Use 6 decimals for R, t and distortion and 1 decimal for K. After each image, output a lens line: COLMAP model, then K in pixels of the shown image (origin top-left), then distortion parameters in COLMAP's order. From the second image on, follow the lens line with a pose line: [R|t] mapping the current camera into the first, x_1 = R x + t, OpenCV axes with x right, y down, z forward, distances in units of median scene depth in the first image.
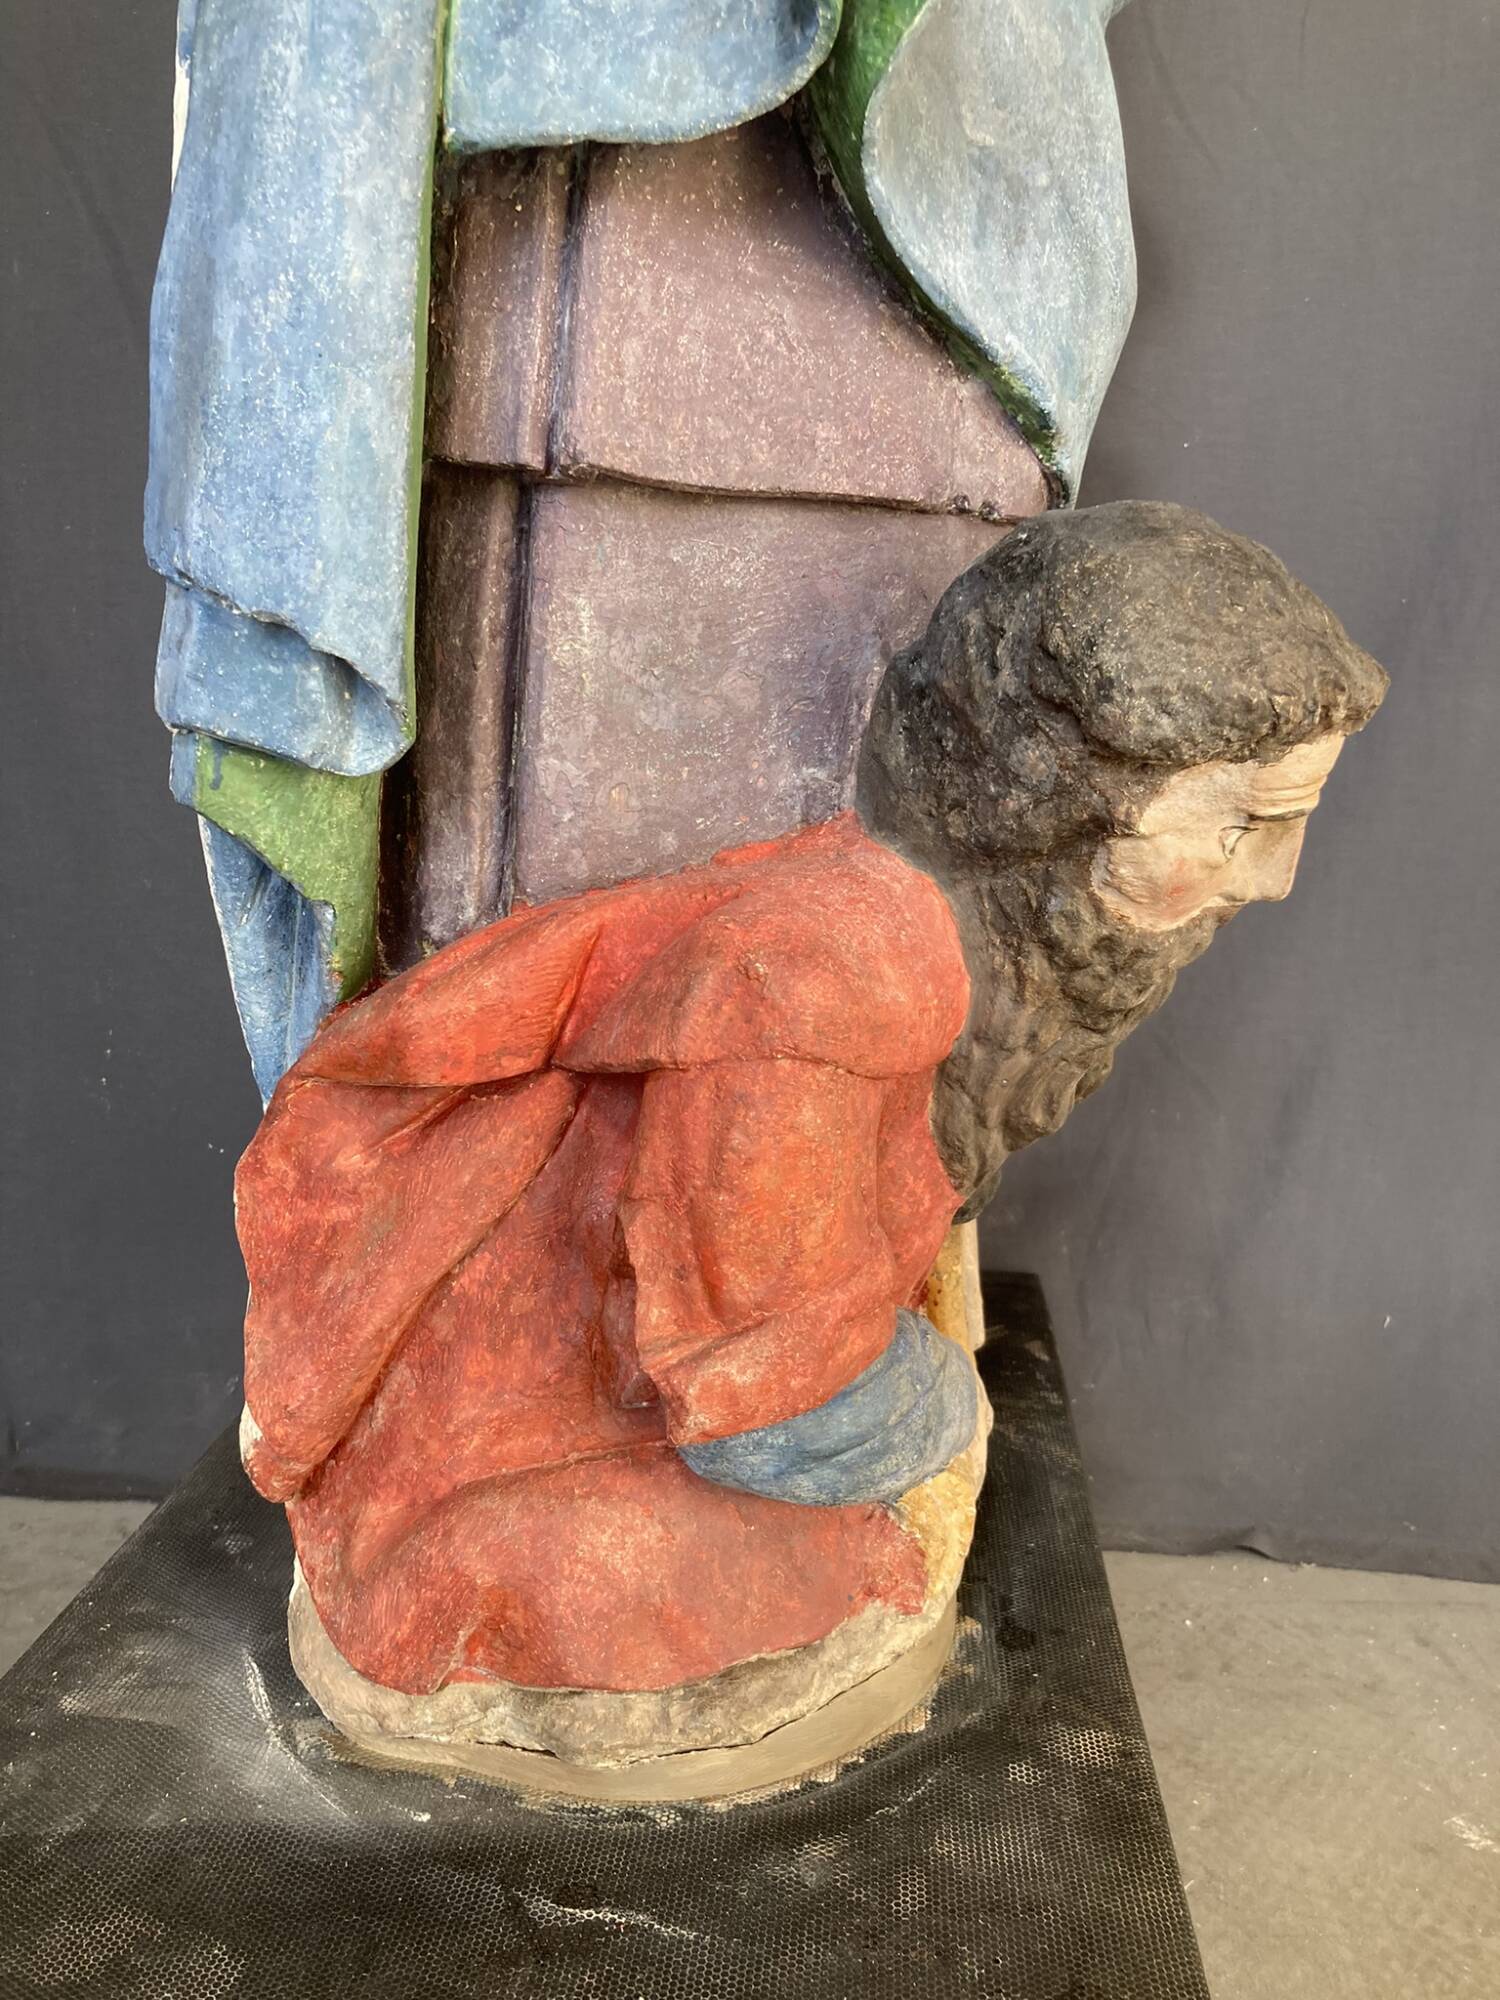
lens RADIAL K [[1830.2, 0, 707.1], [0, 1830.2, 965.0], [0, 0, 1]] dist [0.006495, -0.016097]
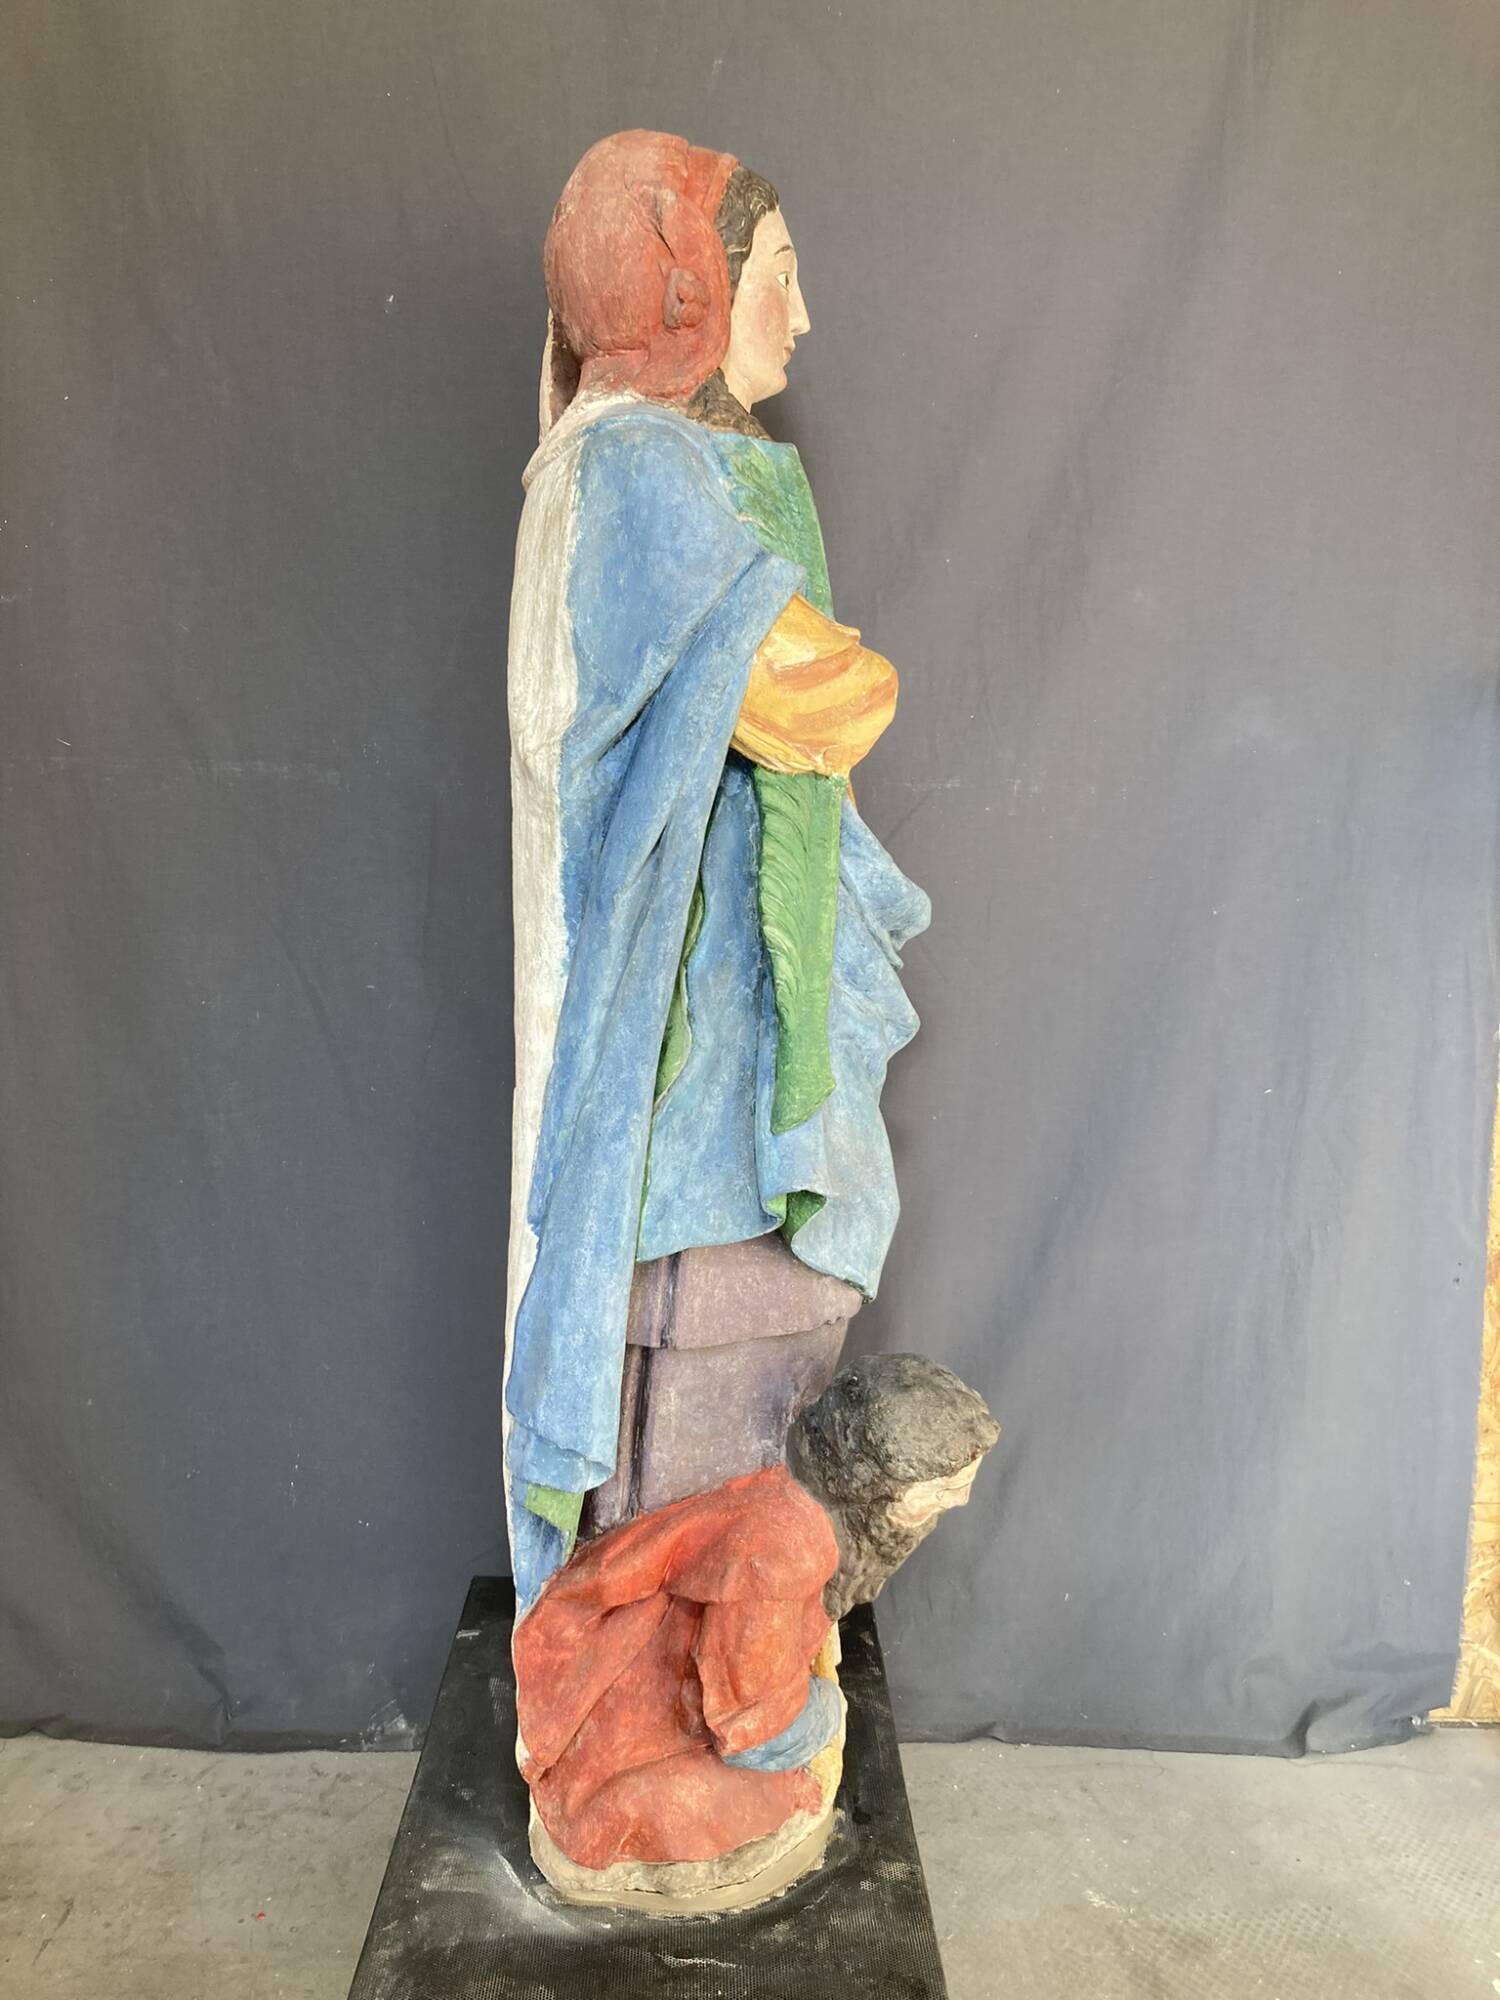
lens RADIAL K [[1830.2, 0, 746.9], [0, 1830.2, 941.3], [0, 0, 1]] dist [0.006495, -0.016097]
pose [[0.992340, -0.013132, 0.122834, -0.242770], [0.020711, 0.997945, -0.060633, -0.601658], [-0.121786, 0.062713, 0.990573, -1.324385]]
